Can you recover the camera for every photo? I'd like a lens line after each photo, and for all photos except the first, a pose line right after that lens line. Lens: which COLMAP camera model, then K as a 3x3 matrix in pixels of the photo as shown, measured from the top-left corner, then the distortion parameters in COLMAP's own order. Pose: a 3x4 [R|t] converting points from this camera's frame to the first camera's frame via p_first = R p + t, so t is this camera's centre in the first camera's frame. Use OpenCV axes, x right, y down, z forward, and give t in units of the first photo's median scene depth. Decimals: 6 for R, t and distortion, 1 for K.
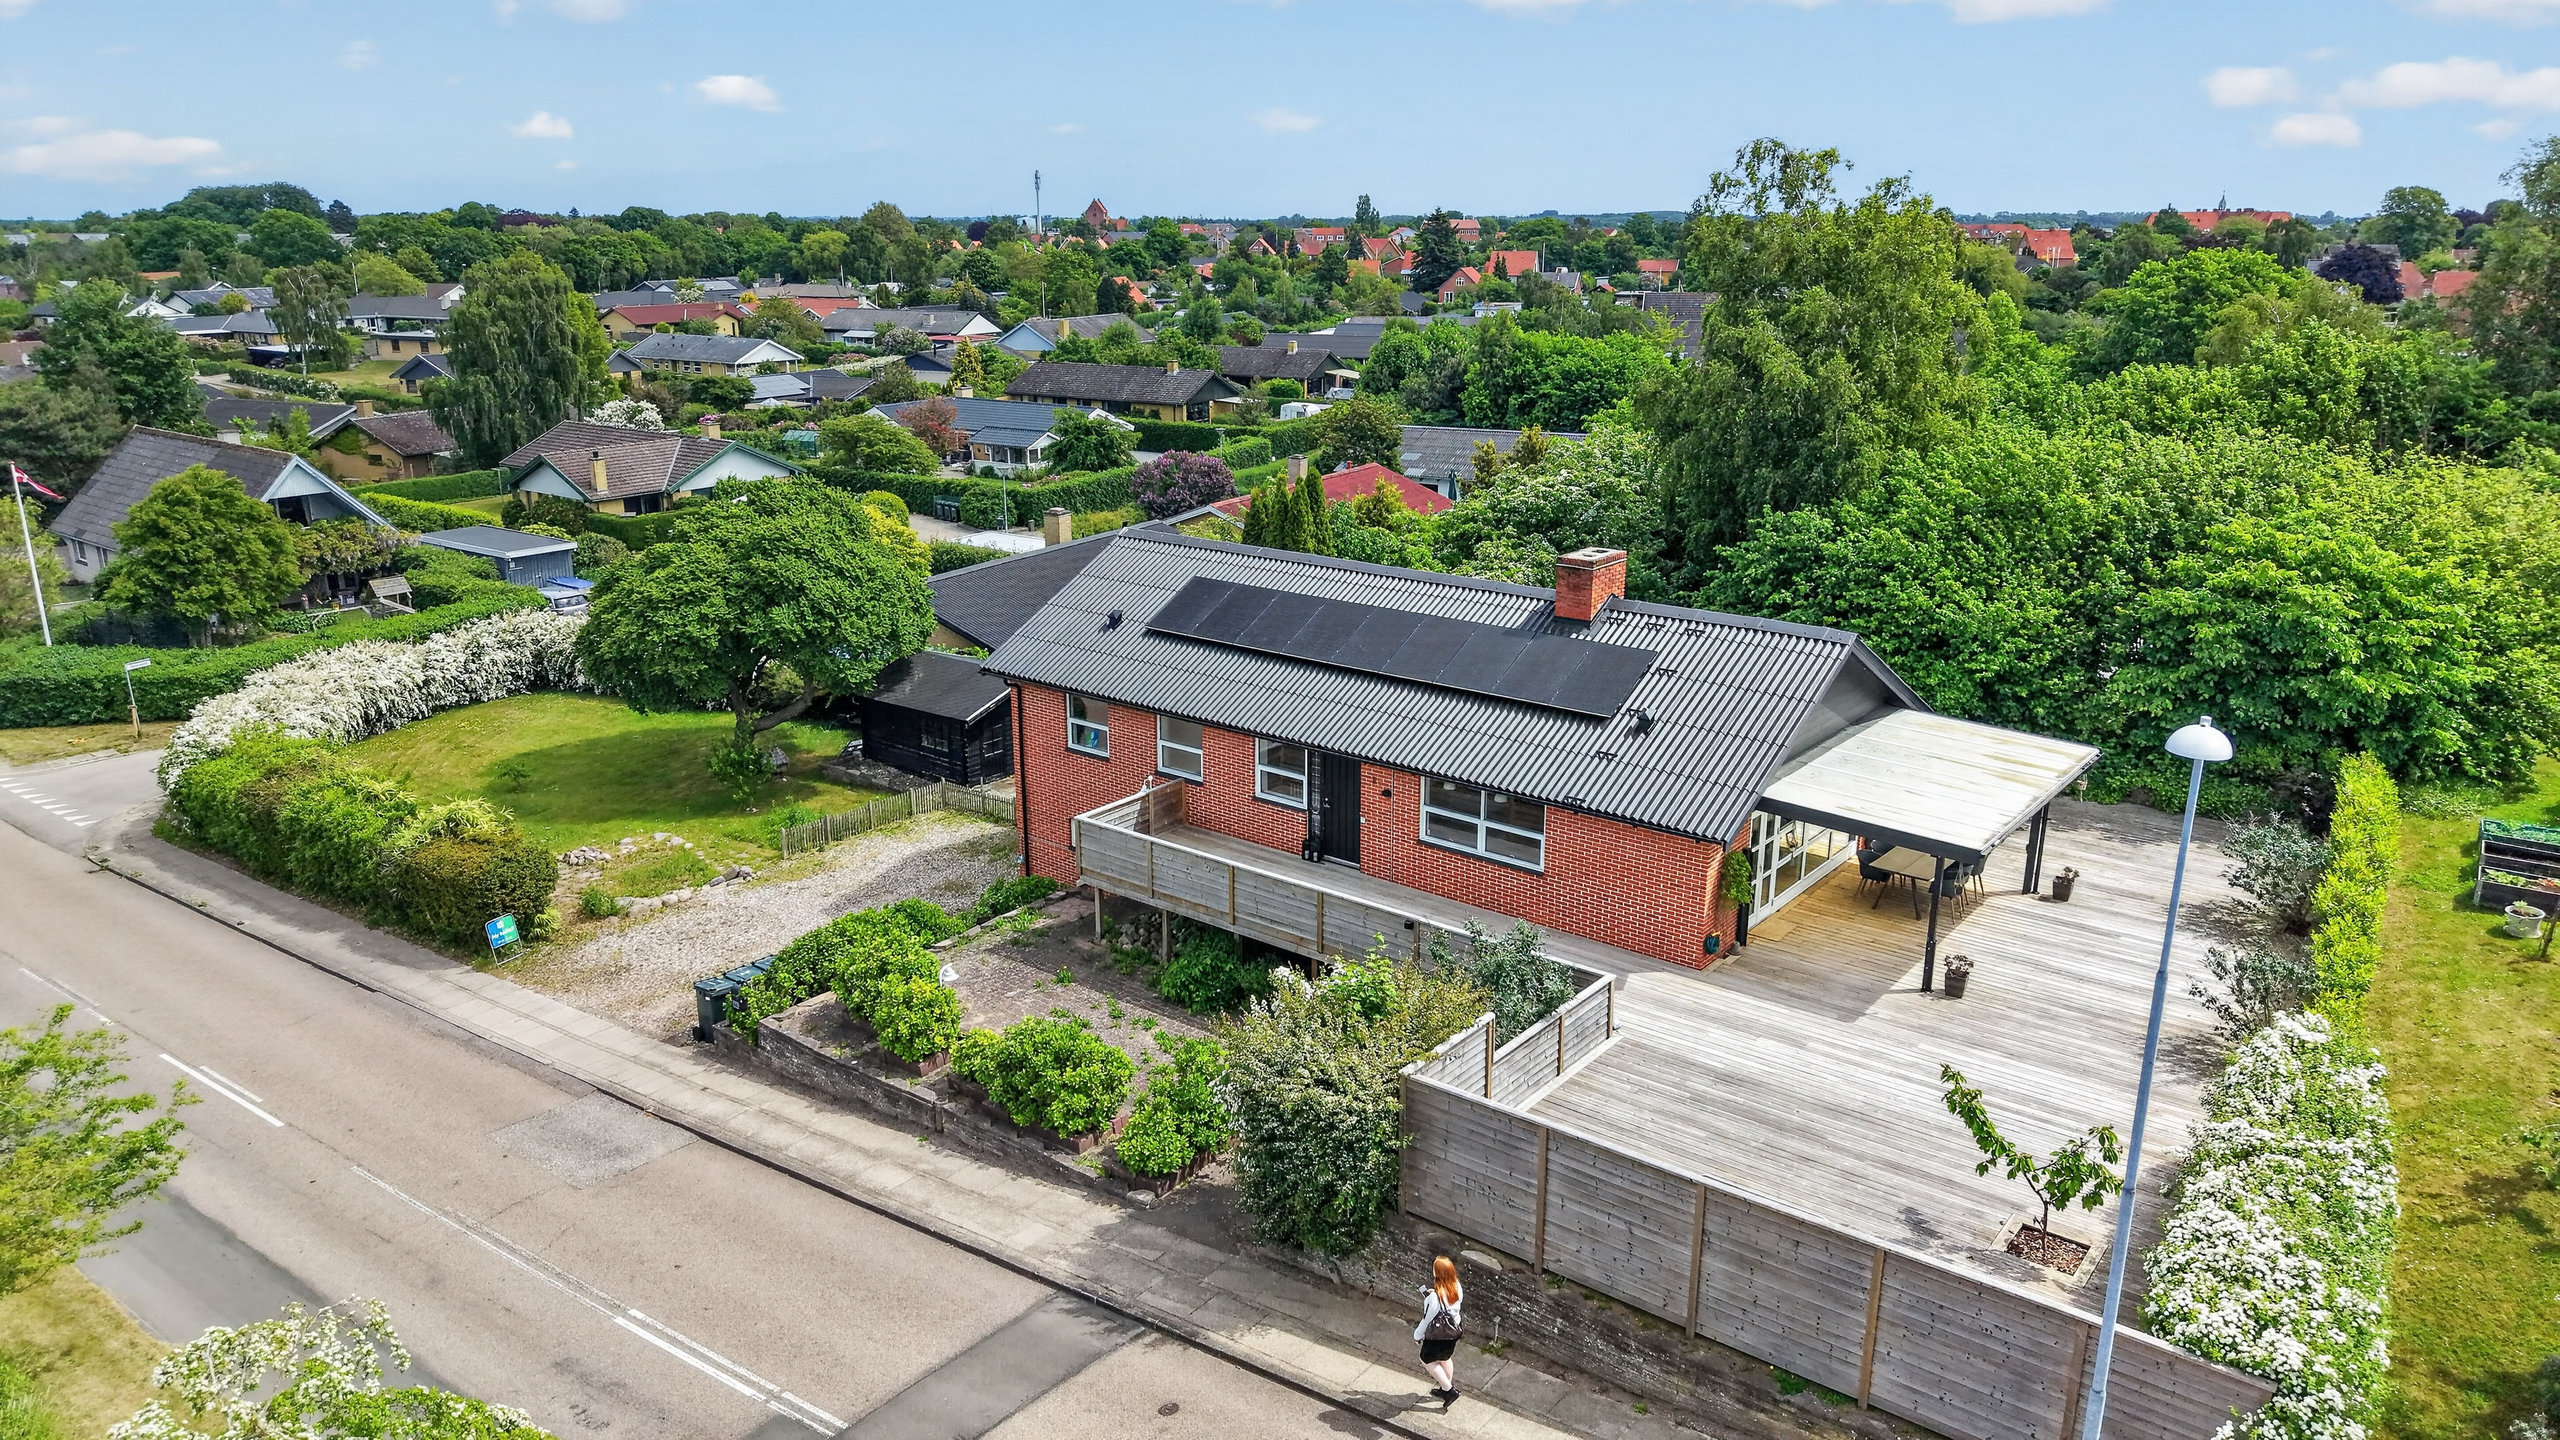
lens RADIAL K [[1723.0, 0, 1273.3], [0, 1723.0, 707.8], [0, 0, 1]] dist [0.033738, -0.046846]
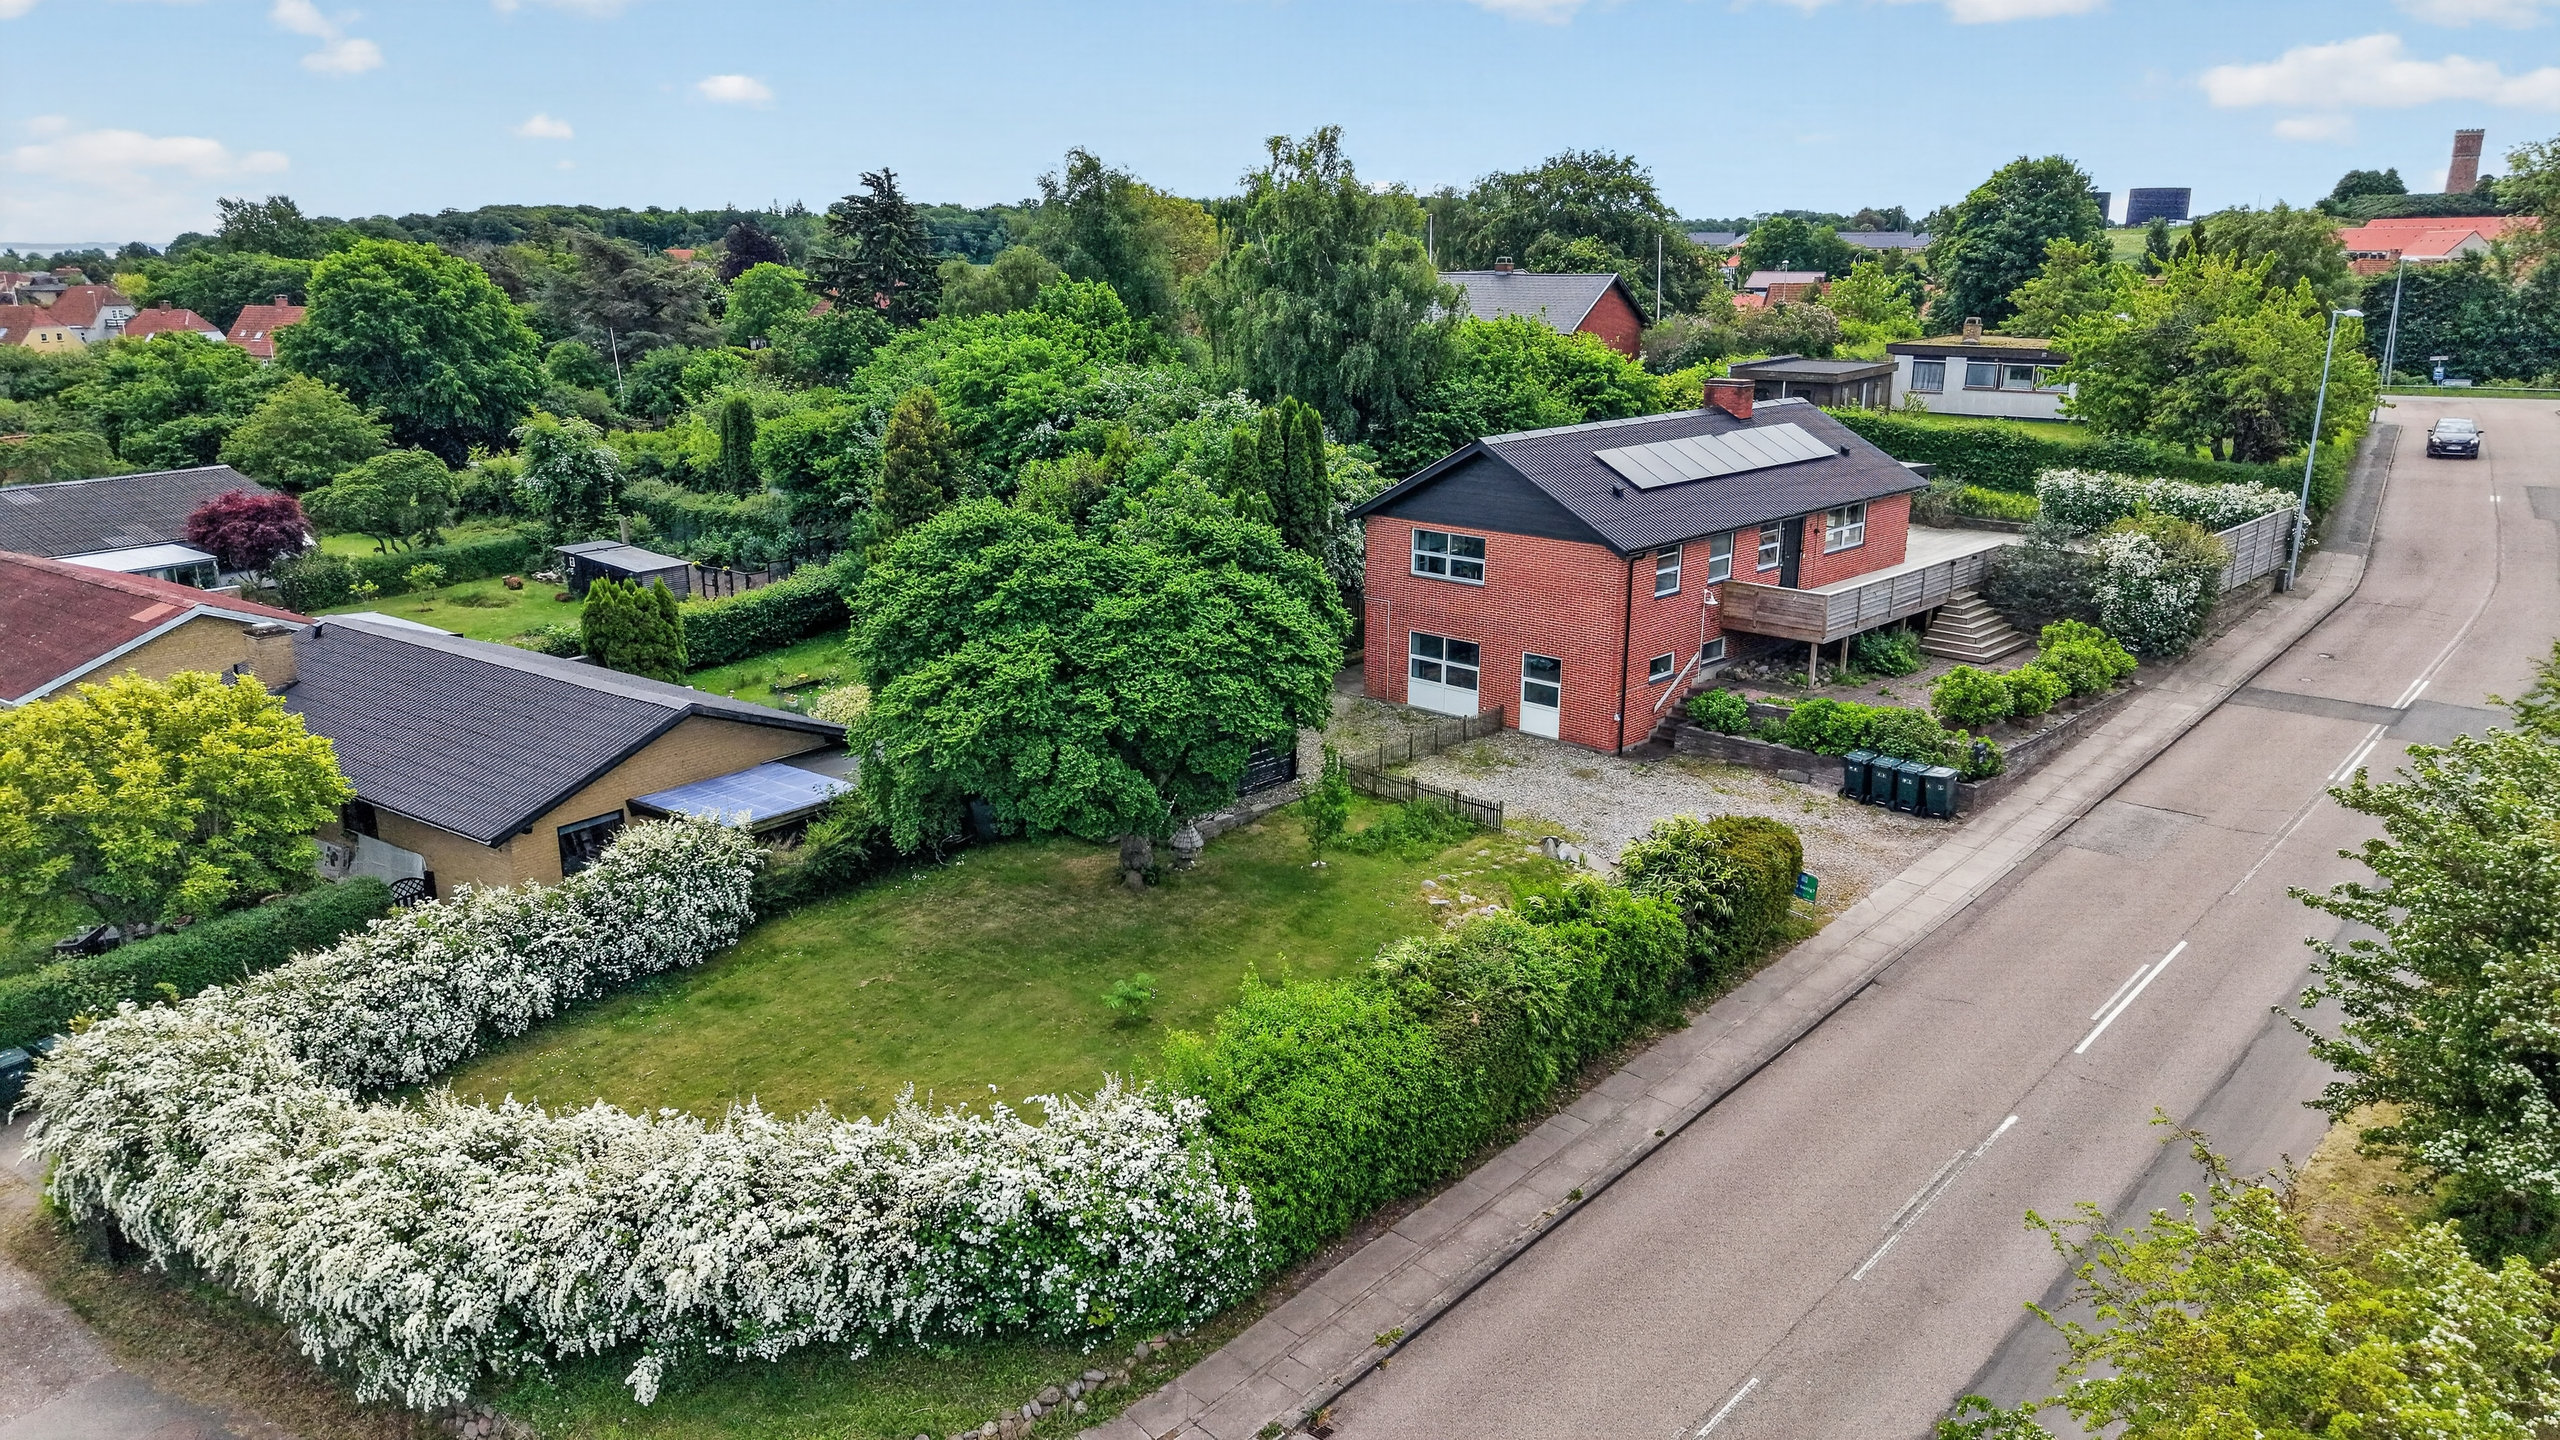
lens RADIAL K [[1723.0, 0, 1281.5], [0, 1723.0, 710.0], [0, 0, 1]] dist [0.033738, -0.046846]
pose [[0.061975, -0.274093, 0.959704, -1.413328], [0.231029, 0.939378, 0.253368, -0.289076], [-0.970971, 0.206017, 0.121541, 1.180010]]
